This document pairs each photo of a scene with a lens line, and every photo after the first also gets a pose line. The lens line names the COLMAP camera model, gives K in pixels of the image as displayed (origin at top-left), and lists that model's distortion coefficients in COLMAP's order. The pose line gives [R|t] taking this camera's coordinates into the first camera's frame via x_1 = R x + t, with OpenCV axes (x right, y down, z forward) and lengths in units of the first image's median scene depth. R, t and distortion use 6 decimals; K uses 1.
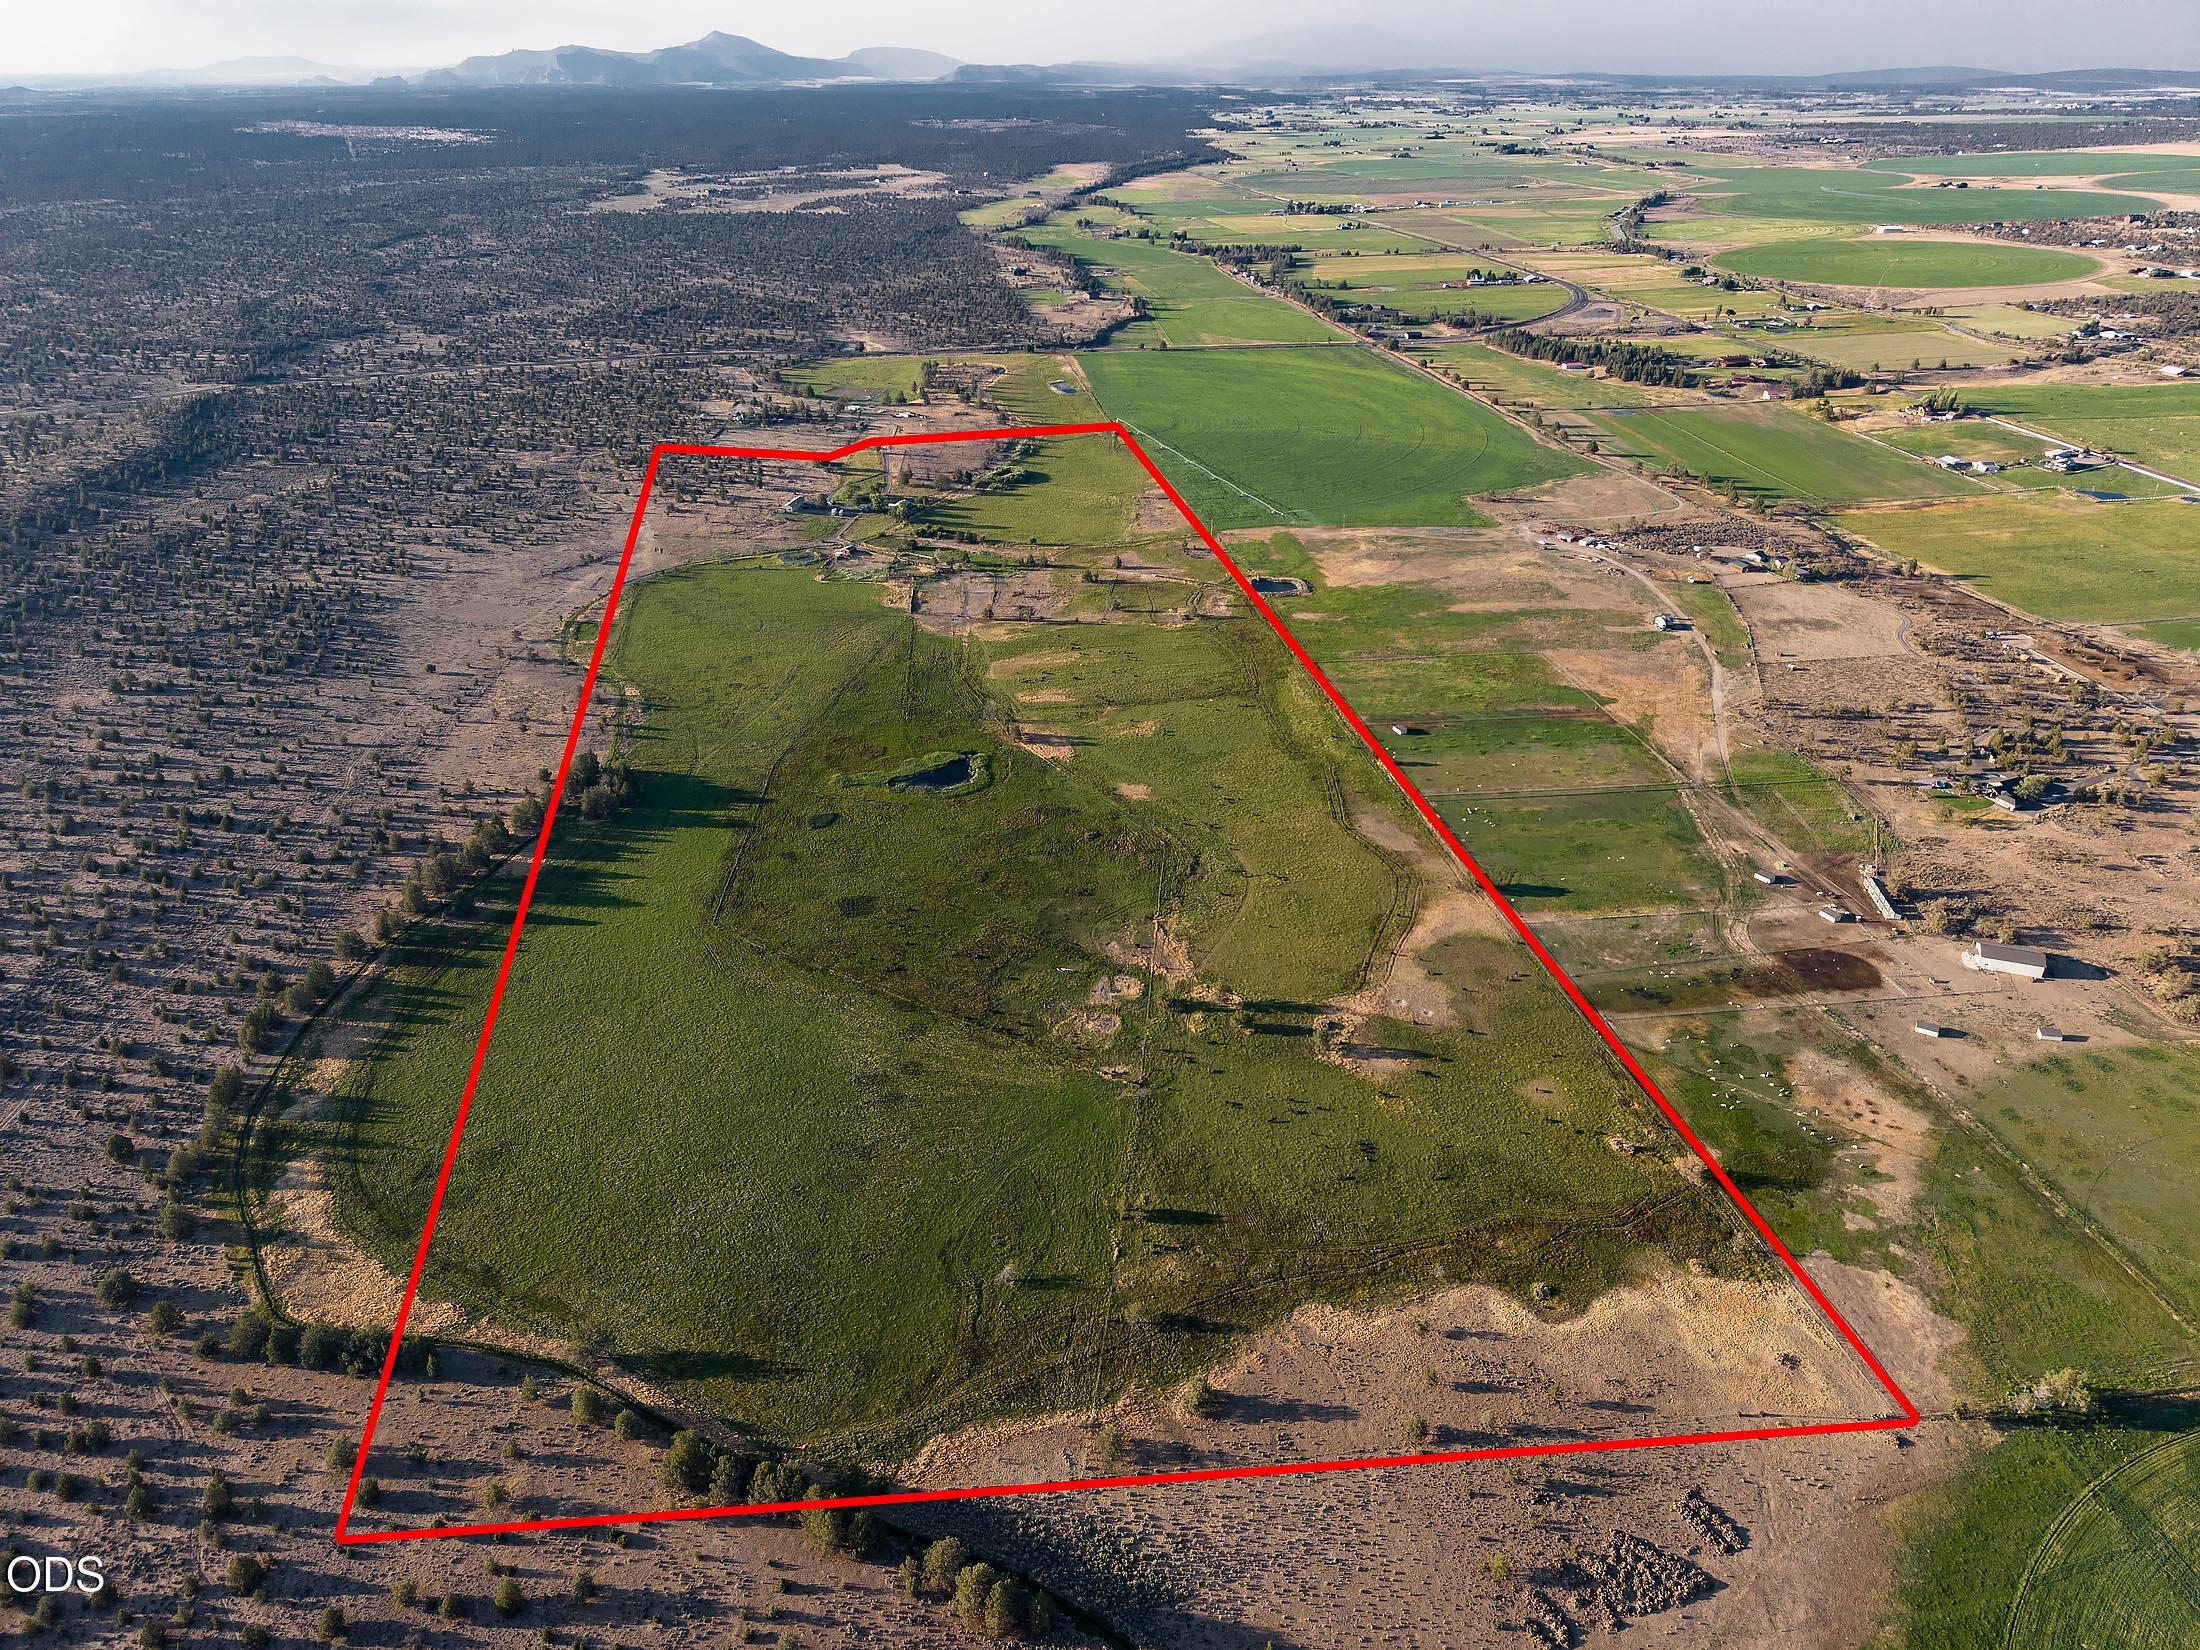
lens RADIAL K [[1504.4, 0, 1100.0], [0, 1504.4, 825.0], [0, 0, 1]] dist [0.017214, -0.007531]
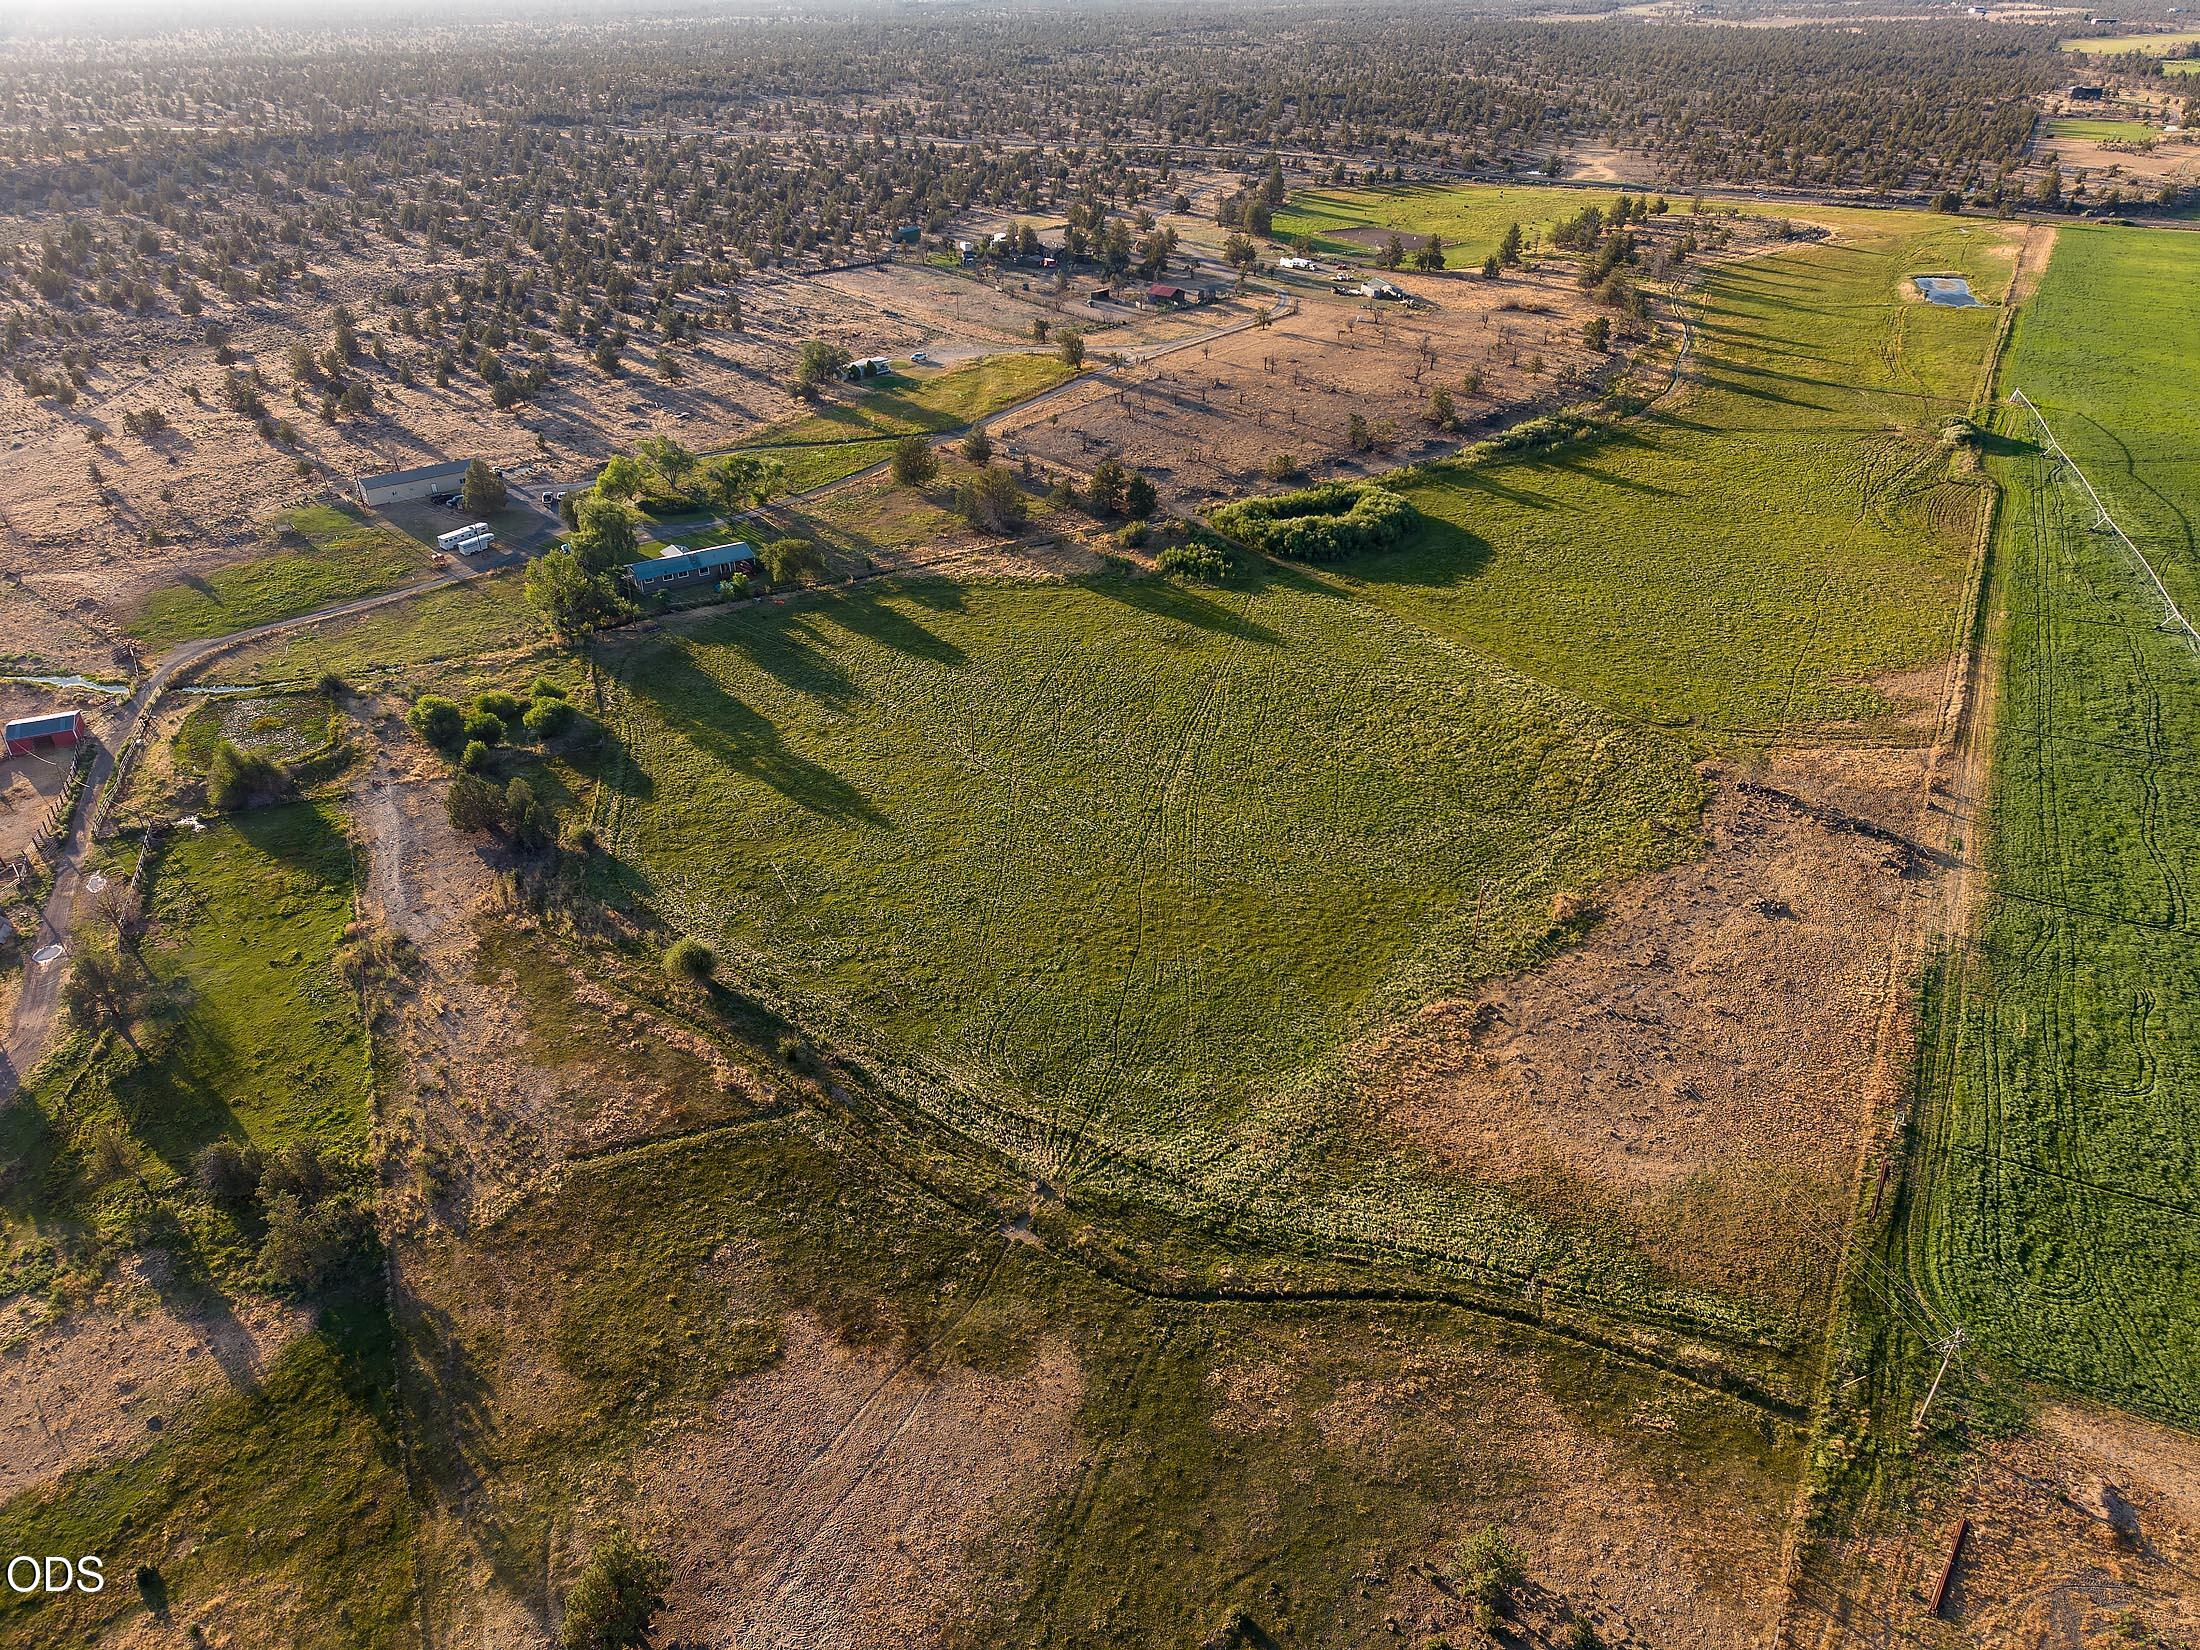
lens RADIAL K [[1504.4, 0, 1100.0], [0, 1504.4, 825.0], [0, 0, 1]] dist [0.017214, -0.007531]
pose [[0.784199, 0.312051, -0.536337, 0.031241], [-0.284775, 0.948937, 0.135730, -0.098919], [0.551304, 0.046296, 0.833019, 0.365462]]
